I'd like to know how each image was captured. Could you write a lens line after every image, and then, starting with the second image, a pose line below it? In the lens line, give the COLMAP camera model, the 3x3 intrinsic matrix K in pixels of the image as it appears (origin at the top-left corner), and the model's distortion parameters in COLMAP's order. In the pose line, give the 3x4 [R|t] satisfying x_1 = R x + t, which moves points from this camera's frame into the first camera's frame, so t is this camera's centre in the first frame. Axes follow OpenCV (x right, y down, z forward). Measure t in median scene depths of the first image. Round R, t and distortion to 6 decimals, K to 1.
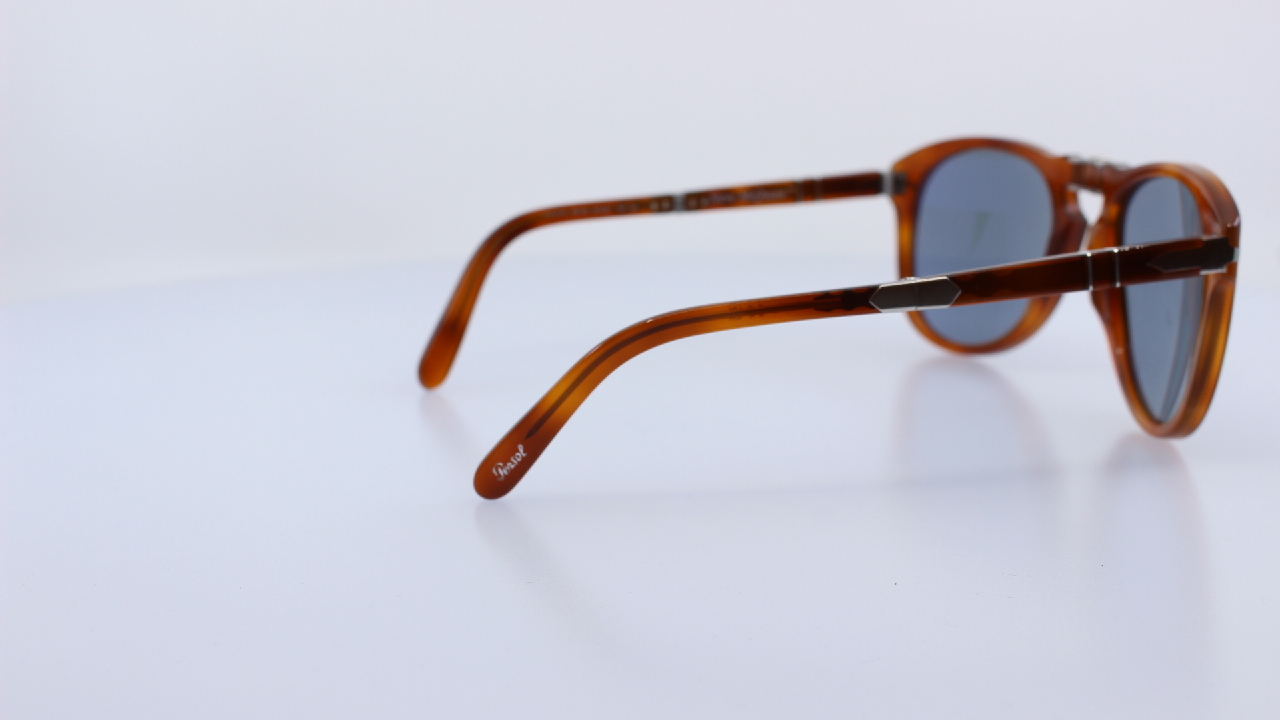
lens RADIAL K [[1643.6, 0, 640.0], [0, 1643.6, 360.0], [0, 0, 1]] dist [-0.091551, 0.032244]
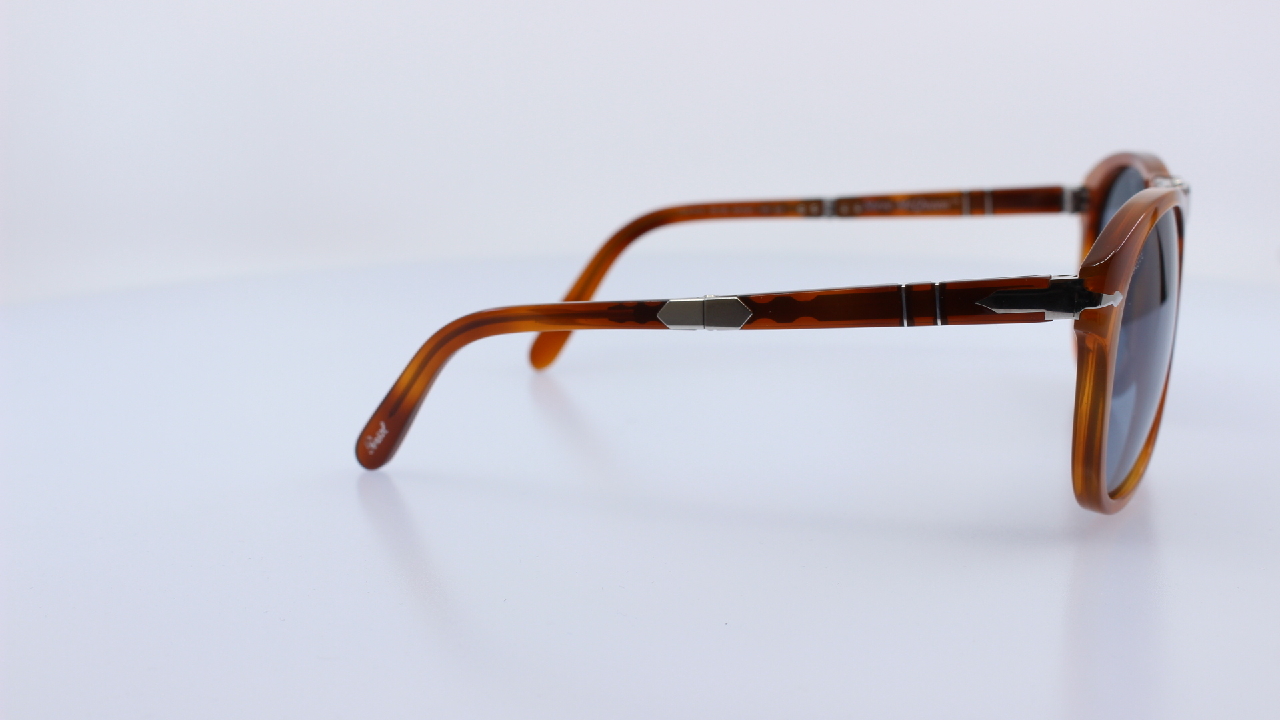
lens RADIAL K [[1643.6, 0, 640.0], [0, 1643.6, 360.0], [0, 0, 1]] dist [-0.091551, 0.032244]
pose [[0.852313, 0.103294, -0.512731, 0.450093], [-0.100131, 0.994397, 0.033883, -0.030120], [0.513358, 0.022462, 0.857880, 0.130033]]
